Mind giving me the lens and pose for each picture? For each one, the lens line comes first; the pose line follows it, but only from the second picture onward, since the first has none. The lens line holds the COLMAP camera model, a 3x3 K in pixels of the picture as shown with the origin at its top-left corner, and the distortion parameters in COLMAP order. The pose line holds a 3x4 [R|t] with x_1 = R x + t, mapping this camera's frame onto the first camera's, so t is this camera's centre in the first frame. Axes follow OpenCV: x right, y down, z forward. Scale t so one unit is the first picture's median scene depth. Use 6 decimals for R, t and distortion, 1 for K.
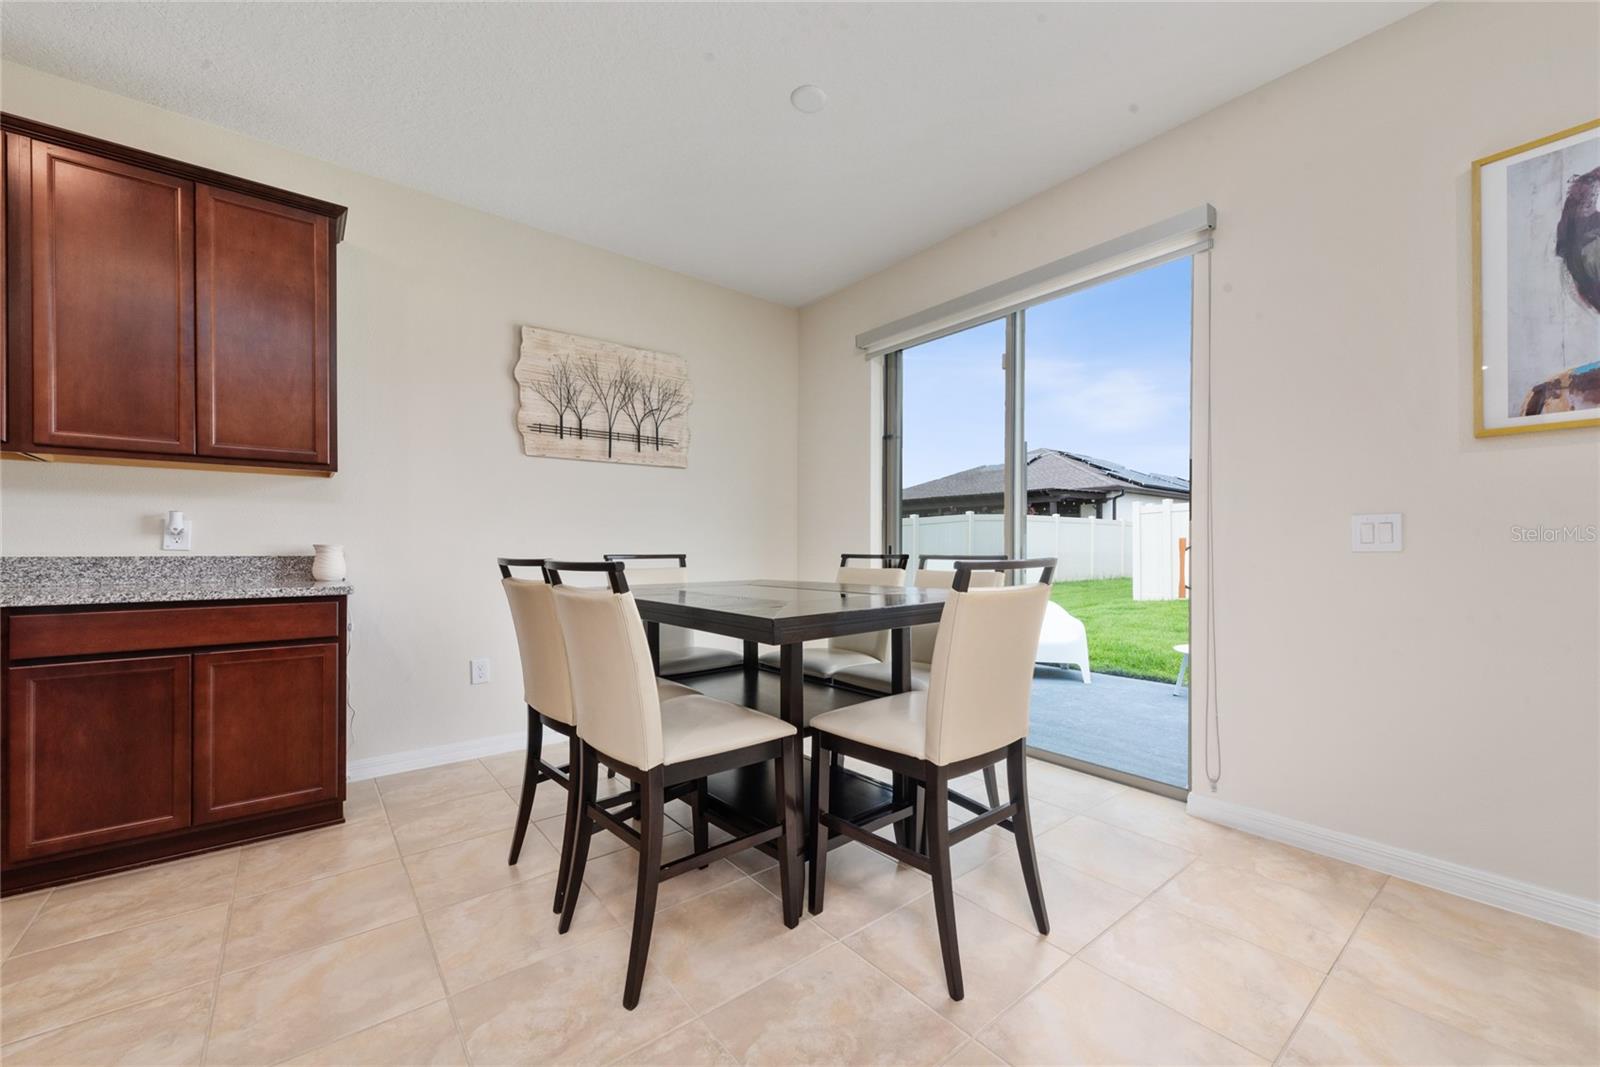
lens RADIAL K [[626.4, 0, 809.0], [0, 626.4, 548.9], [0, 0, 1]] dist [0.009153, -0.002607]
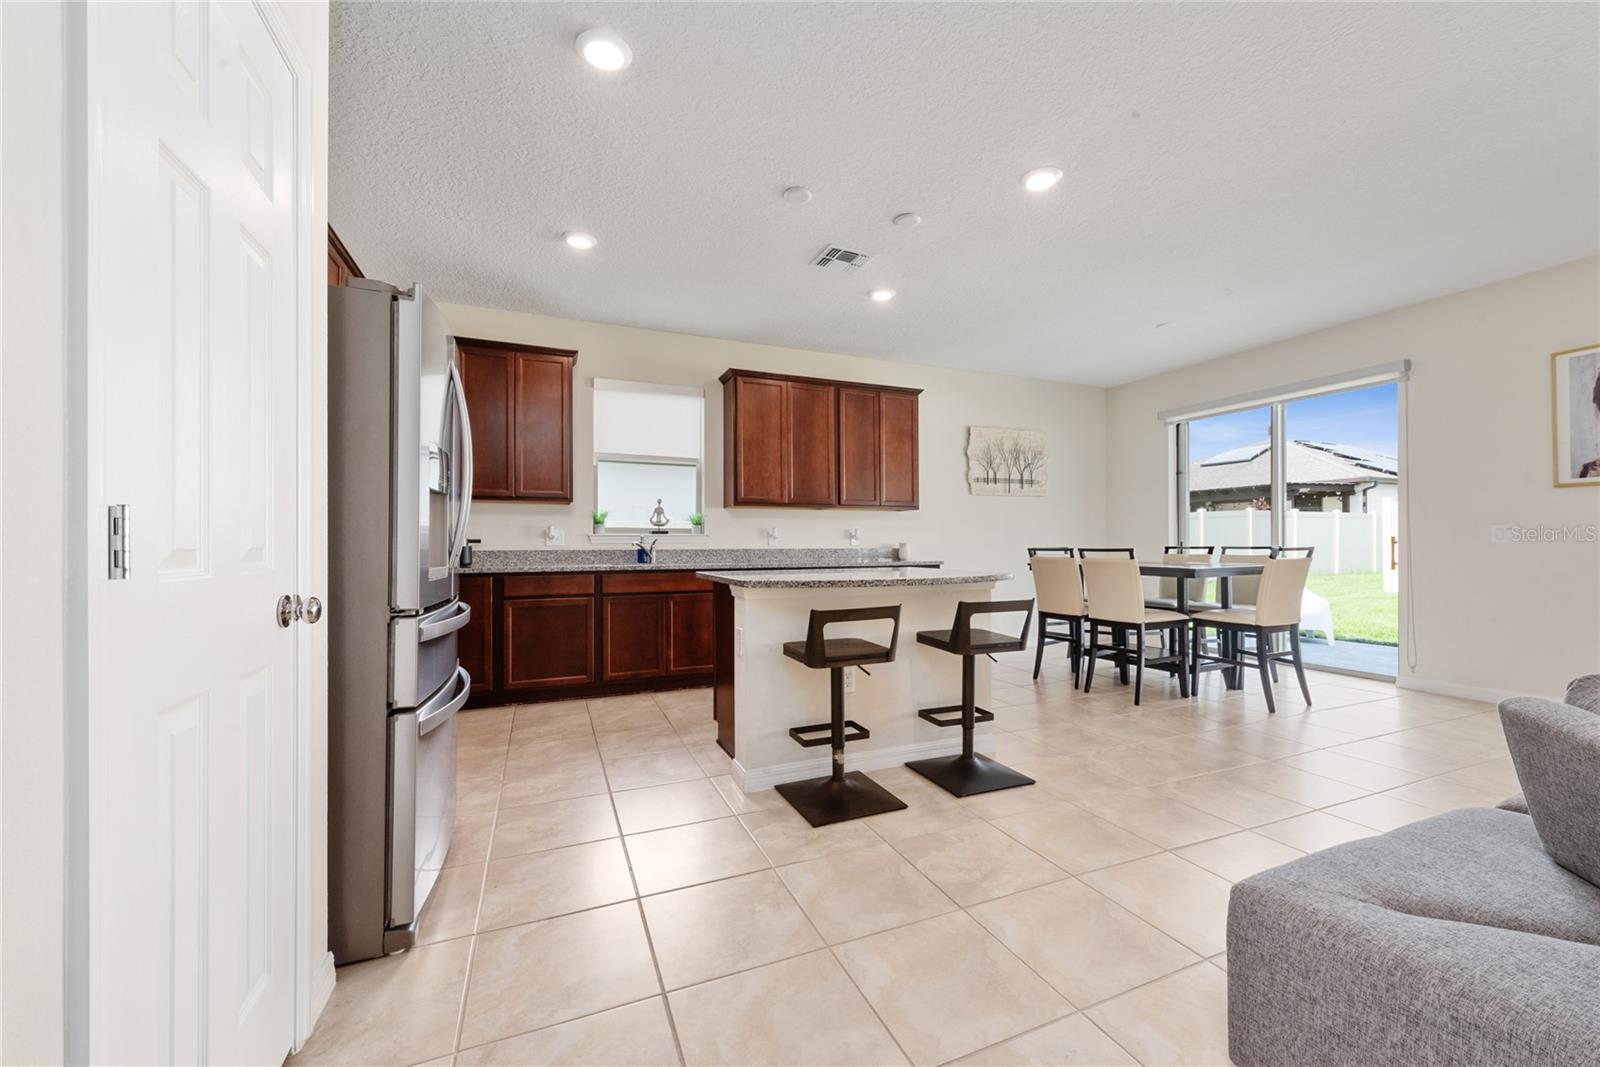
lens RADIAL K [[626.4, 0, 805.8], [0, 626.4, 539.9], [0, 0, 1]] dist [0.009153, -0.002607]
pose [[0.961300, -0.007174, -0.275411, -0.557019], [0.004957, 0.999949, -0.008744, -0.000655], [0.275460, 0.007041, 0.961287, -1.270685]]
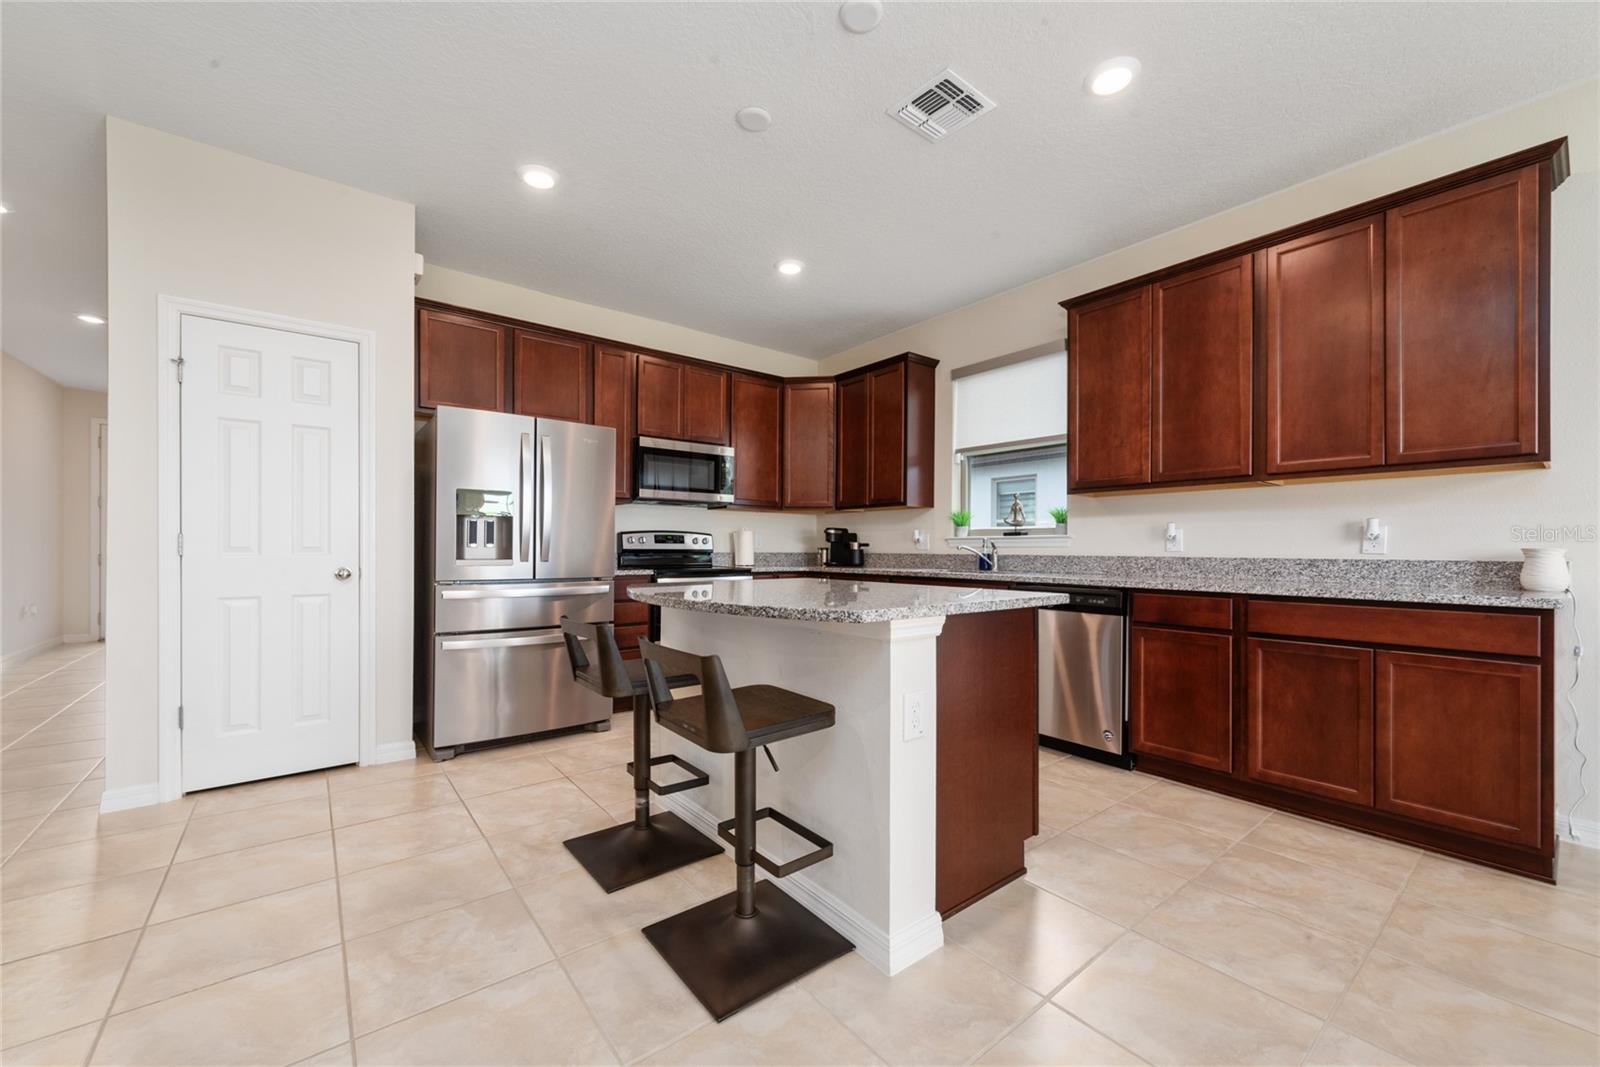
lens RADIAL K [[626.4, 0, 801.0], [0, 626.4, 547.7], [0, 0, 1]] dist [0.009153, -0.002607]
pose [[-0.010813, -0.003749, -0.999935, 0.102251], [-0.005435, 0.999978, -0.003690, 0.000753], [0.999927, 0.005395, -0.010833, 0.019446]]
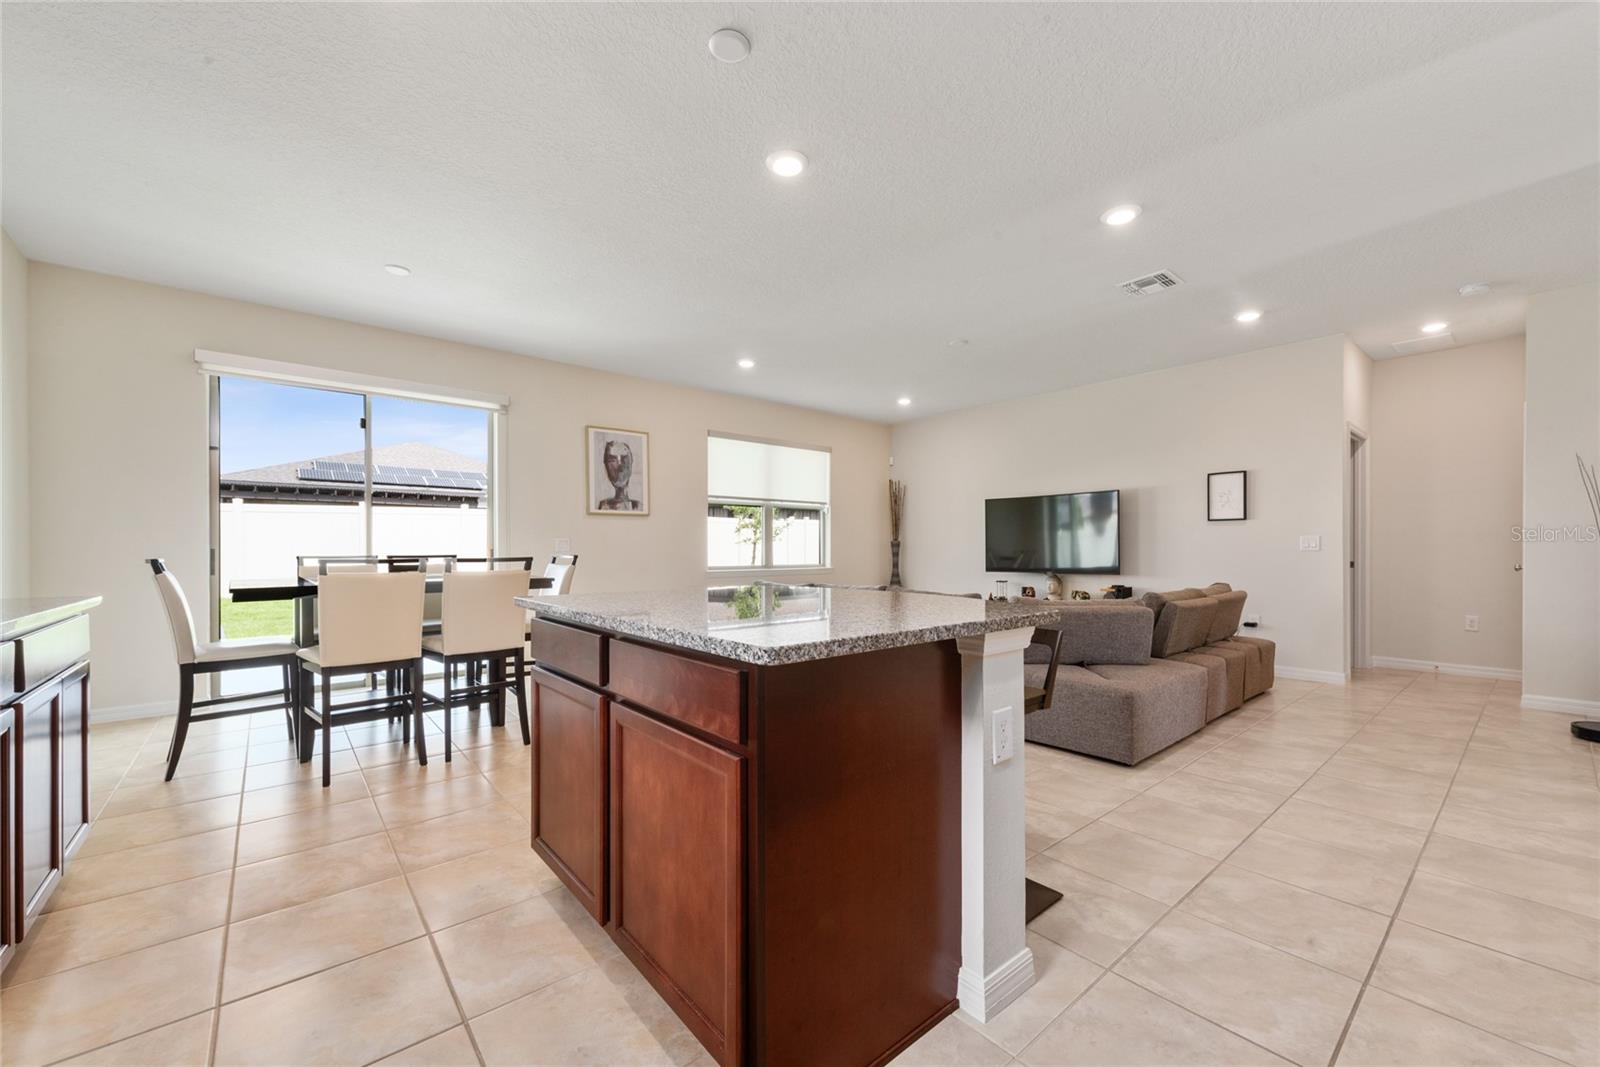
lens RADIAL K [[626.4, 0, 806.7], [0, 626.4, 558.0], [0, 0, 1]] dist [0.009153, -0.002607]
pose [[-0.020279, -0.013718, 0.999700, -1.582791], [0.004304, 0.999895, 0.013808, -0.001466], [-0.999785, 0.004582, -0.020218, -0.006034]]
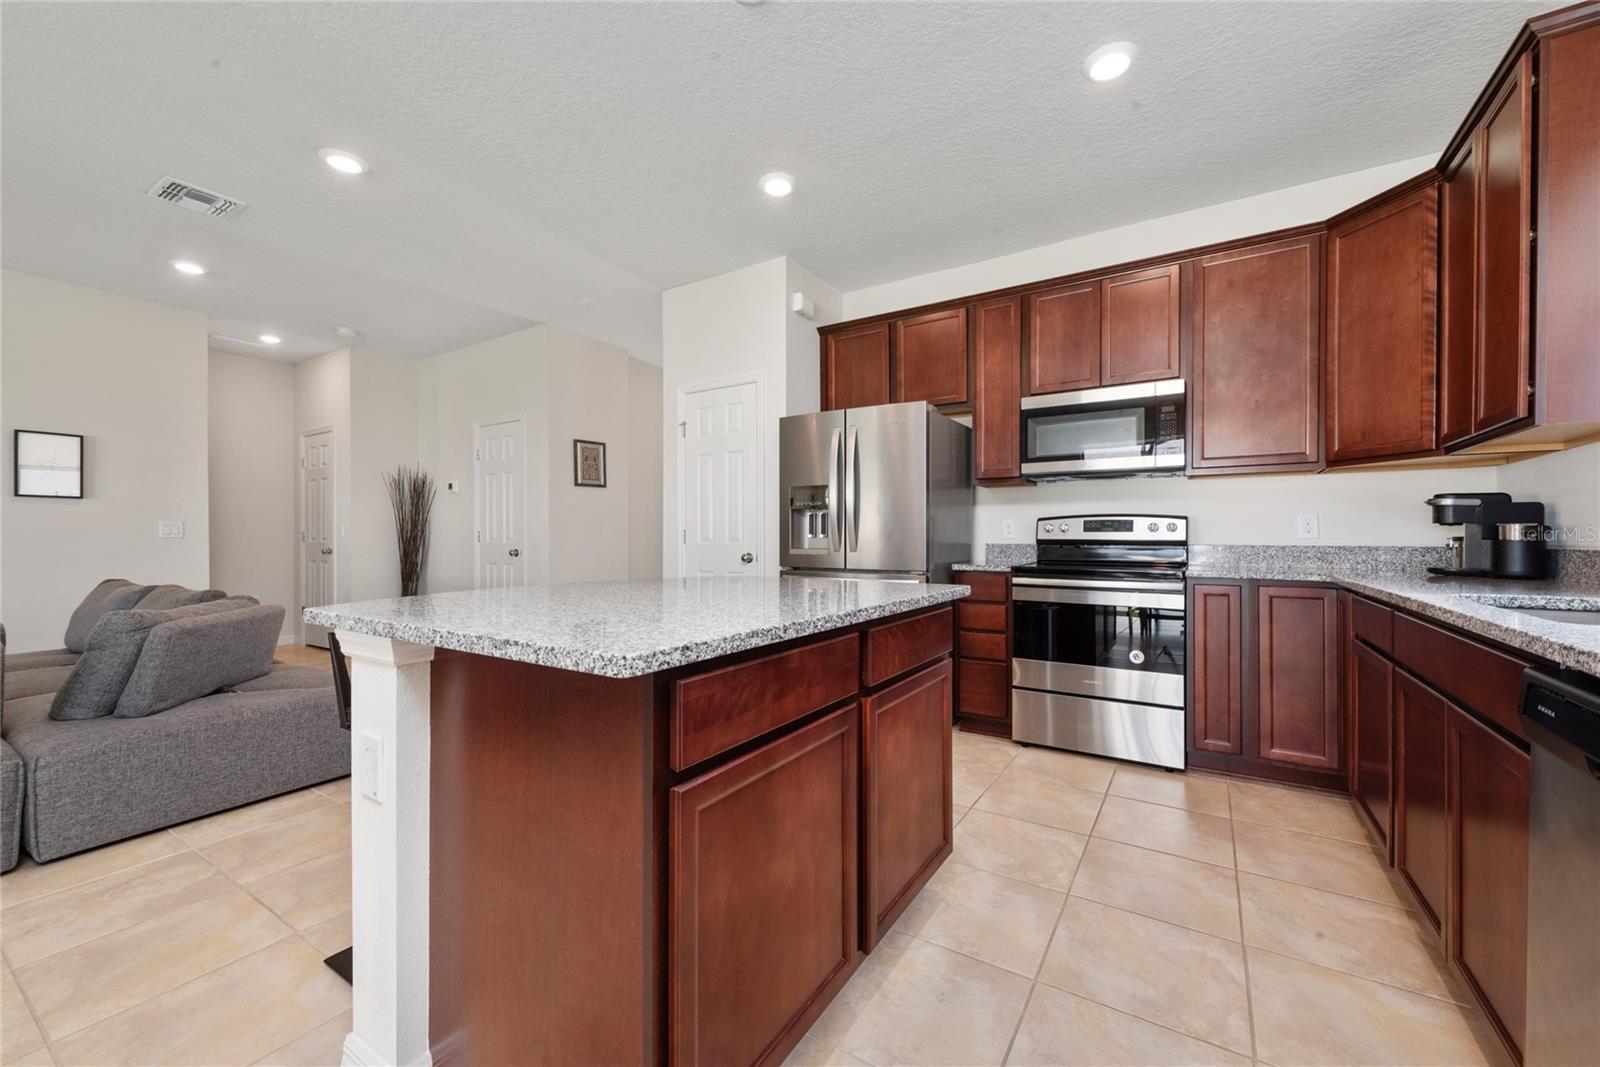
lens RADIAL K [[626.4, 0, 811.6], [0, 626.4, 539.2], [0, 0, 1]] dist [0.009153, -0.002607]
pose [[-0.946312, -0.003183, -0.323239, -0.735797], [-0.004529, 0.999984, 0.003414, -0.001897], [0.323223, 0.004695, -0.946311, 0.706500]]
